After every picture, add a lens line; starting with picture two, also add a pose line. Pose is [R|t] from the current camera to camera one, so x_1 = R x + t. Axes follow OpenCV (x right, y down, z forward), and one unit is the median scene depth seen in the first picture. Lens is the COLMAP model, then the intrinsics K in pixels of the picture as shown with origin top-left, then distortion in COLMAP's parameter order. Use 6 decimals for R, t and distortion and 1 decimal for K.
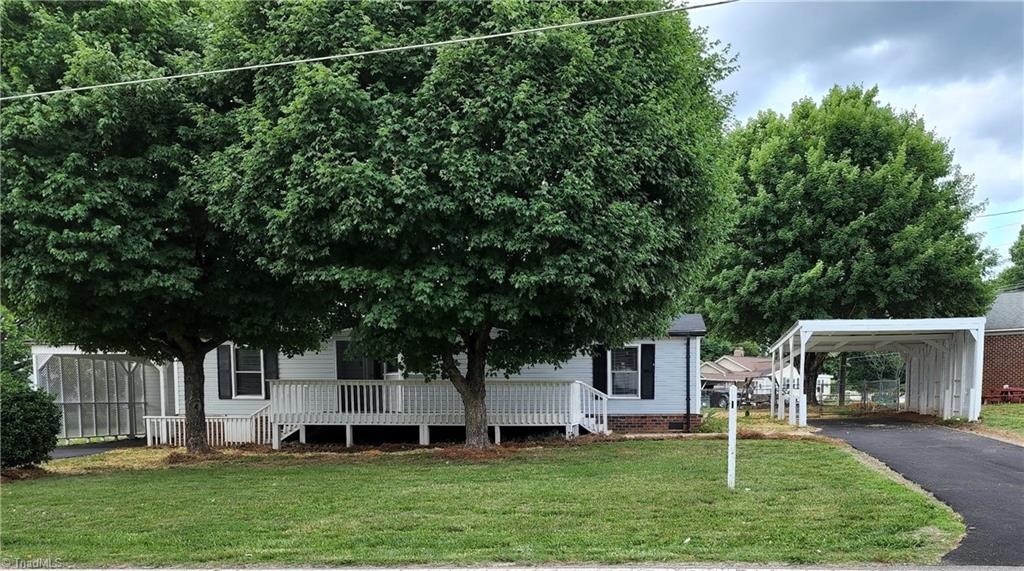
lens RADIAL K [[841.7, 0, 606.1], [0, 841.7, 445.1], [0, 0, 1]] dist [0.087100, -0.006800]
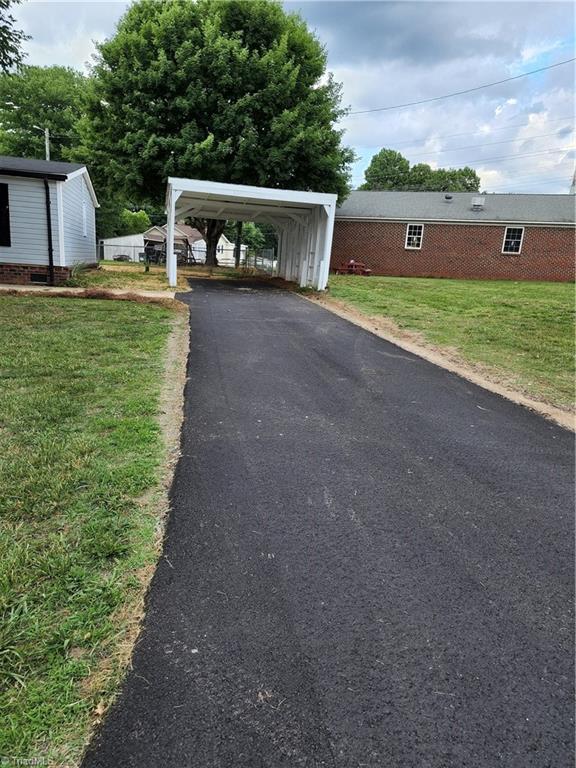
lens RADIAL K [[516.9, 0, 285.4], [0, 516.9, 390.5], [0, 0, 1]] dist [0.068776, -0.053389]
pose [[0.952562, -0.006801, 0.304267, 0.160930], [-0.052142, 0.981321, 0.185174, -0.020906], [-0.299843, -0.192255, 0.934415, 0.318977]]
